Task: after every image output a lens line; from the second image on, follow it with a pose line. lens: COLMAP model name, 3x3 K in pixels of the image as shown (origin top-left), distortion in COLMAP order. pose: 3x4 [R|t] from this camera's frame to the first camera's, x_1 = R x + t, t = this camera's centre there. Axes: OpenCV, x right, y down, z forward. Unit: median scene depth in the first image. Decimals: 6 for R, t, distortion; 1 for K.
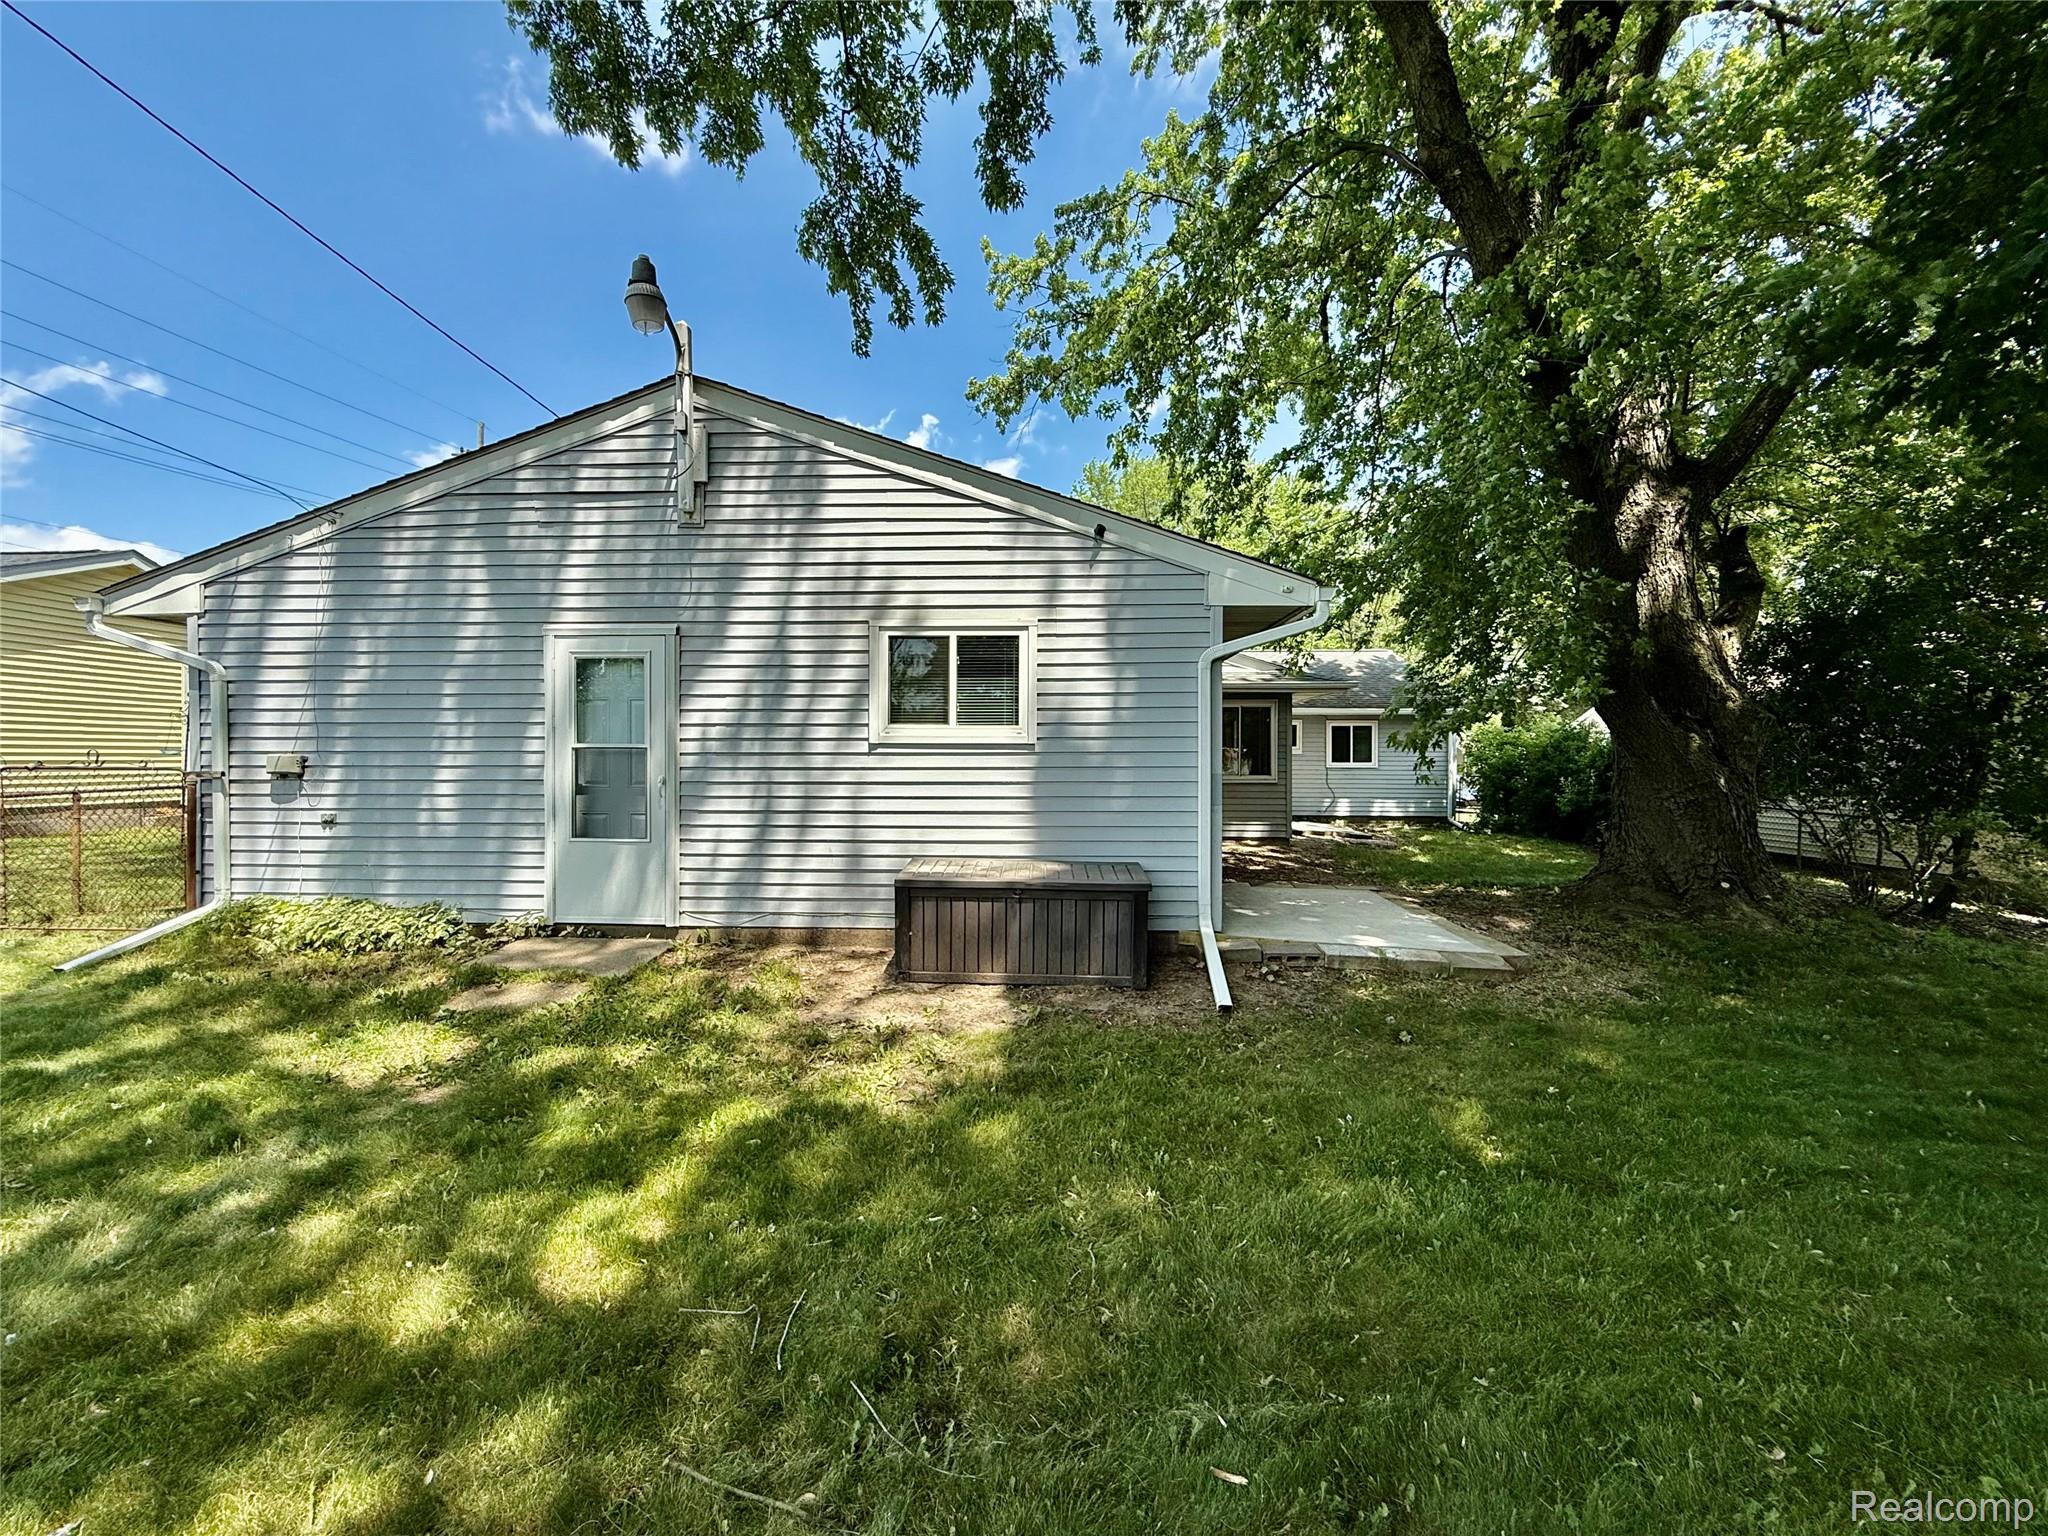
lens RADIAL K [[812.9, 0, 1022.7], [0, 812.9, 760.1], [0, 0, 1]] dist [-0.002791, 0.000197]
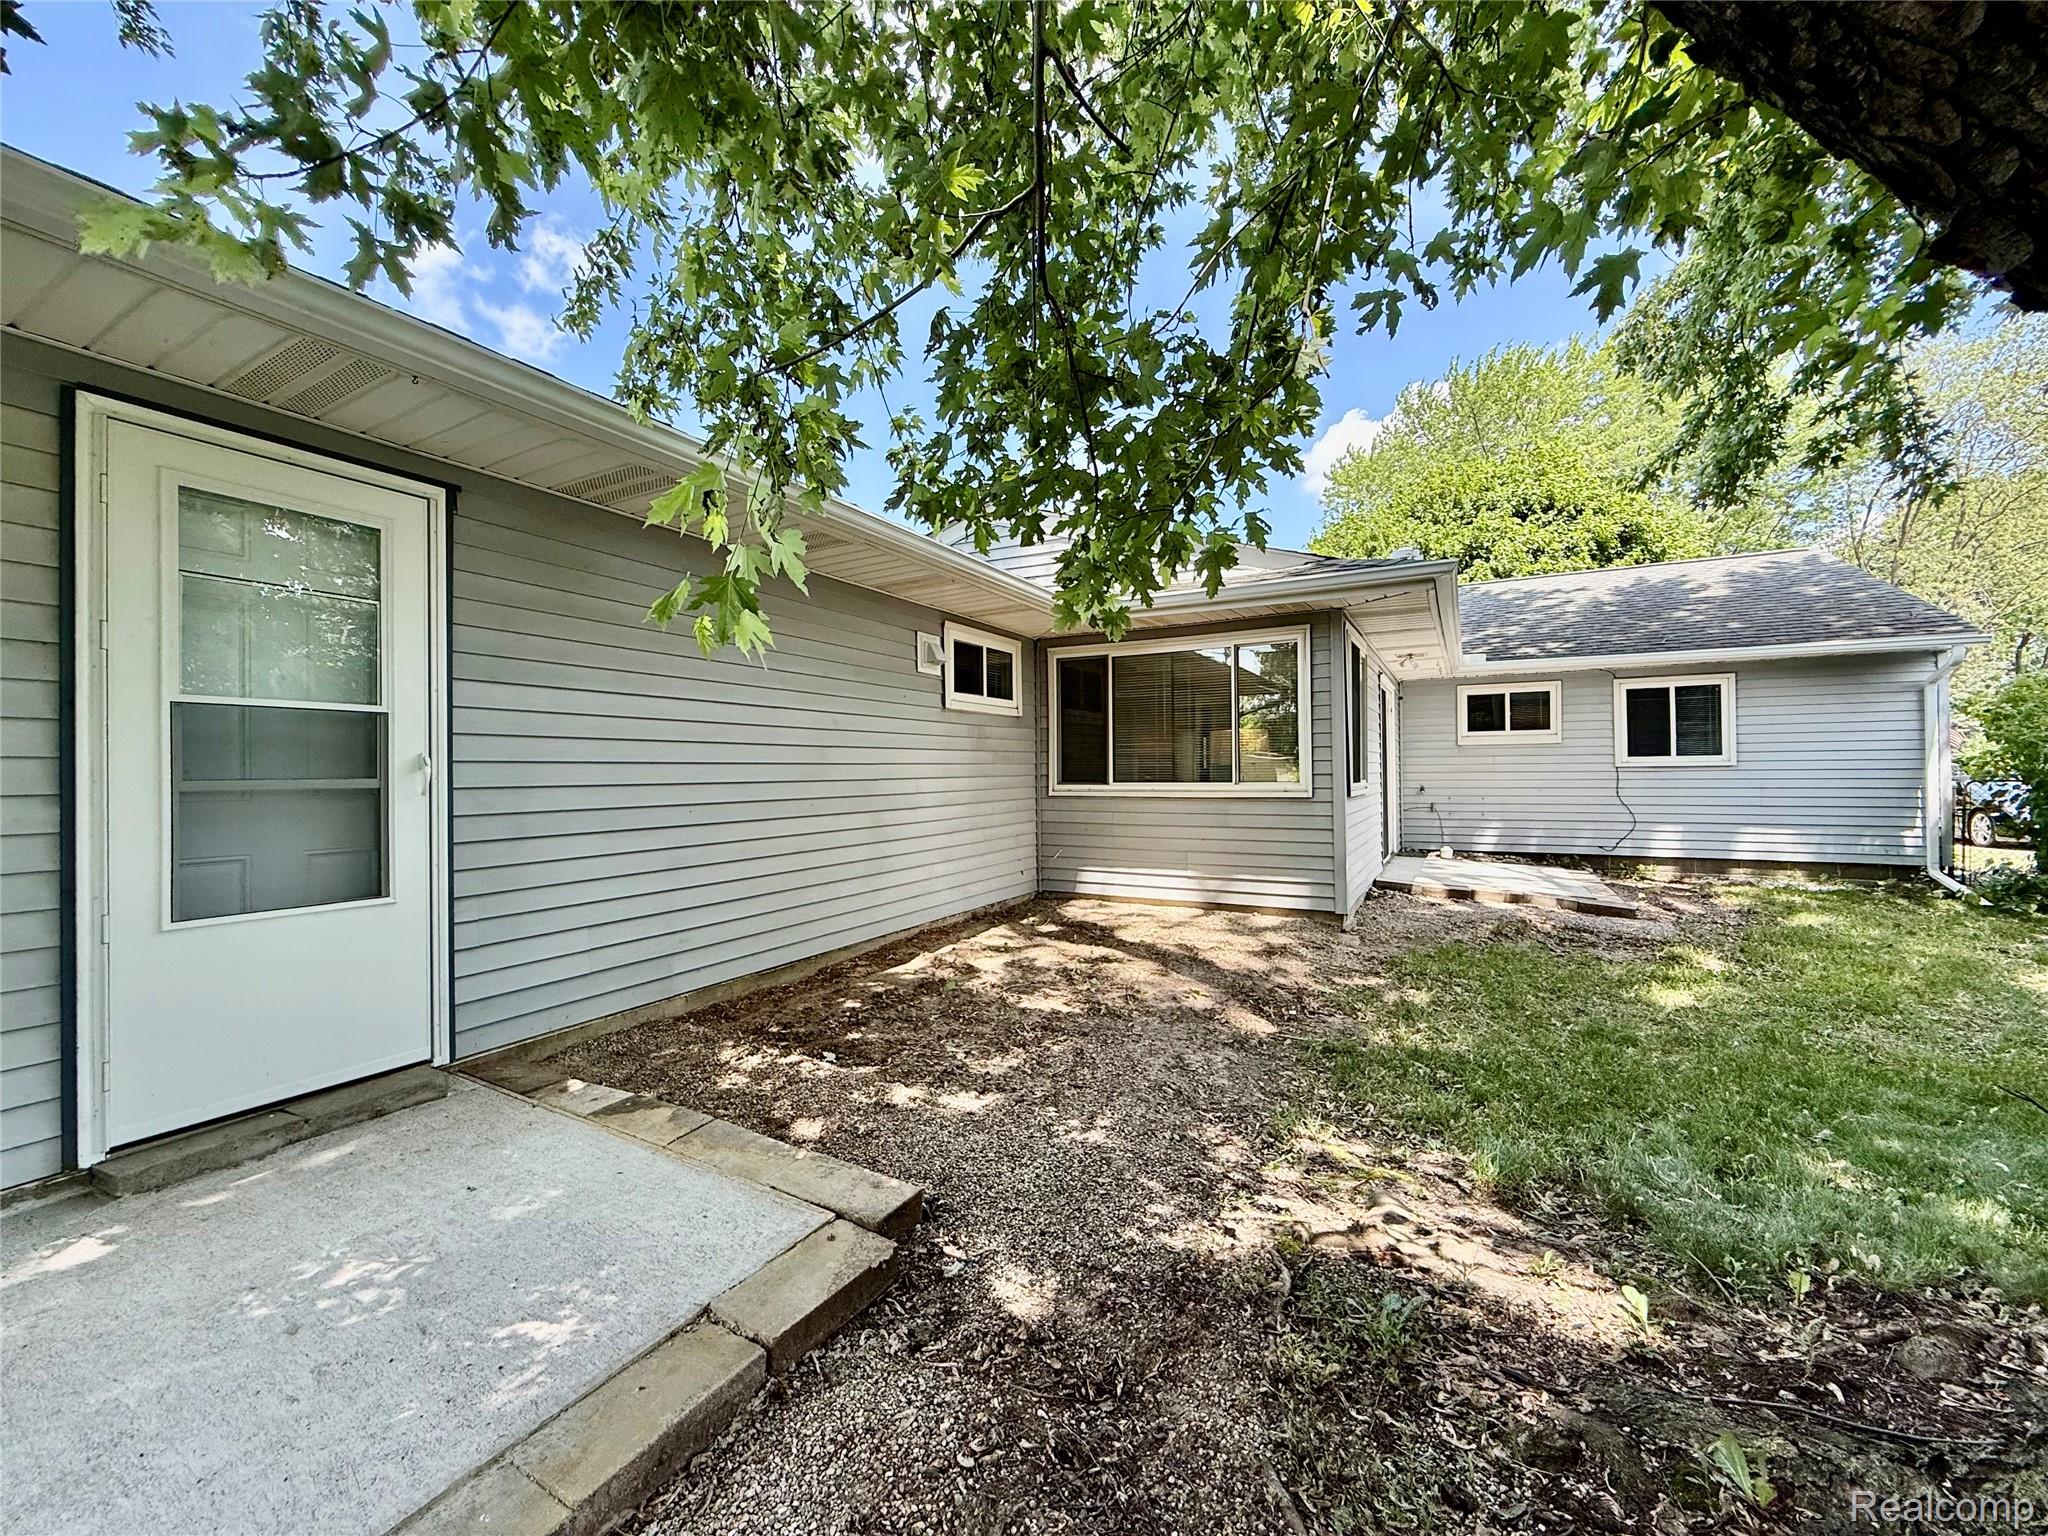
lens RADIAL K [[812.9, 0, 1012.0], [0, 812.9, 764.2], [0, 0, 1]] dist [-0.002791, 0.000197]
pose [[0.891200, -0.016688, -0.453303, 0.261291], [0.015536, 0.999860, -0.006265, 0.004975], [0.453344, -0.001459, 0.891335, 0.336088]]
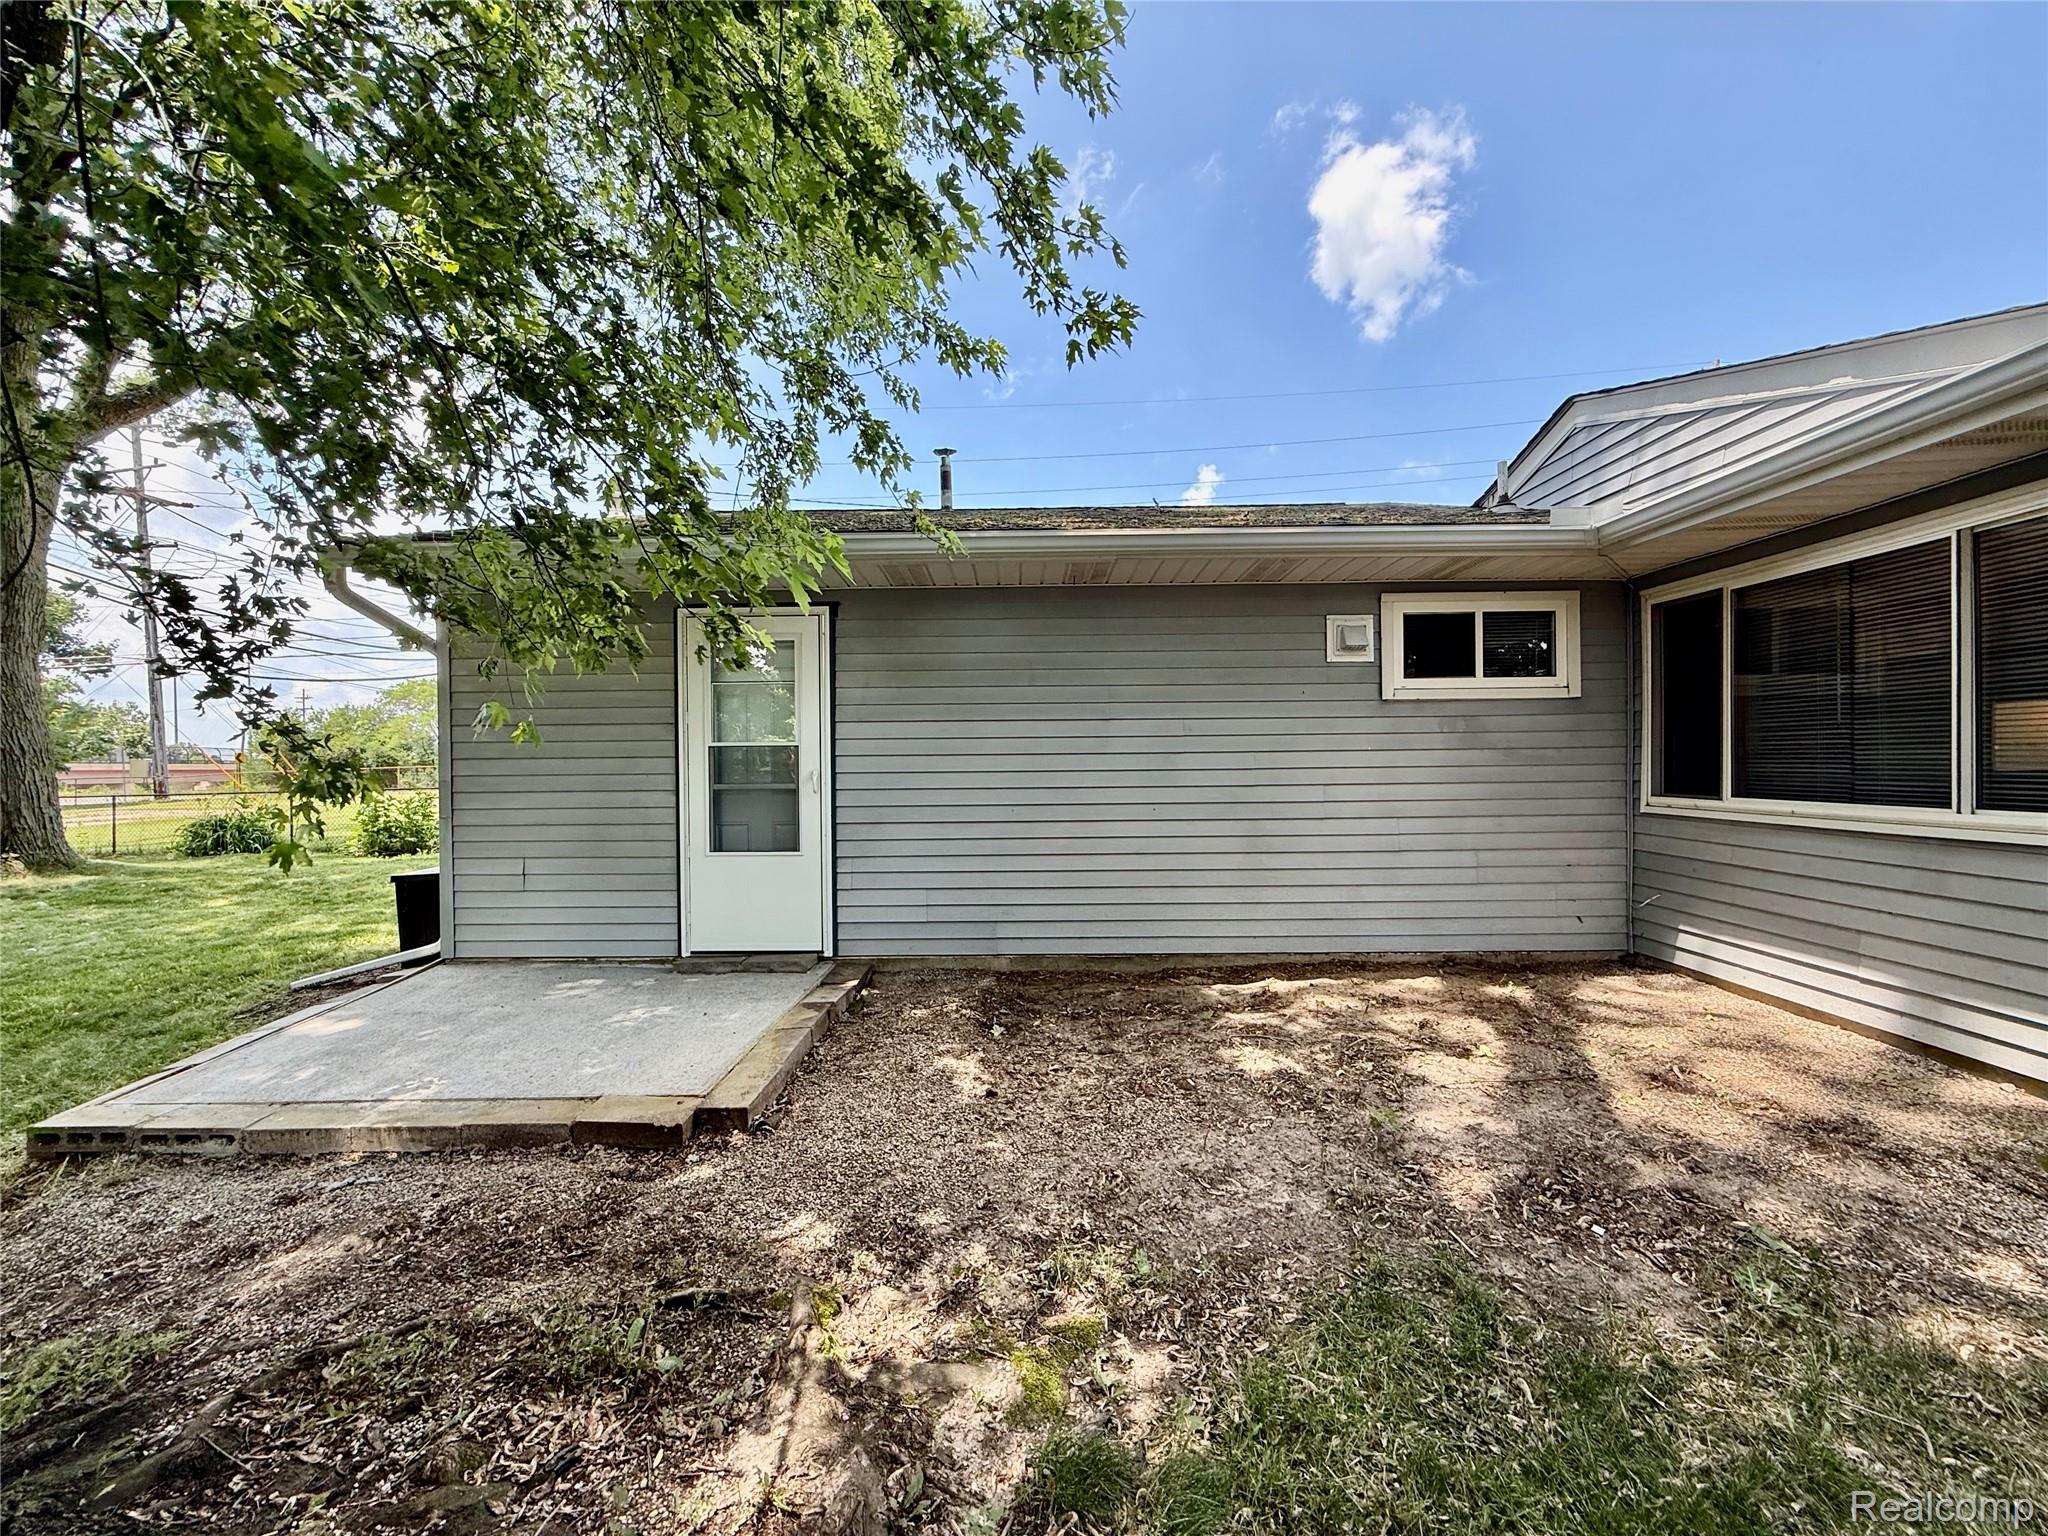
lens RADIAL K [[812.9, 0, 1026.9], [0, 812.9, 768.8], [0, 0, 1]] dist [-0.002791, 0.000197]
pose [[0.027419, 0.004822, -0.999612, 0.356485], [0.014538, 0.999881, 0.005222, -0.000314], [0.999518, -0.014676, 0.027346, 0.490157]]
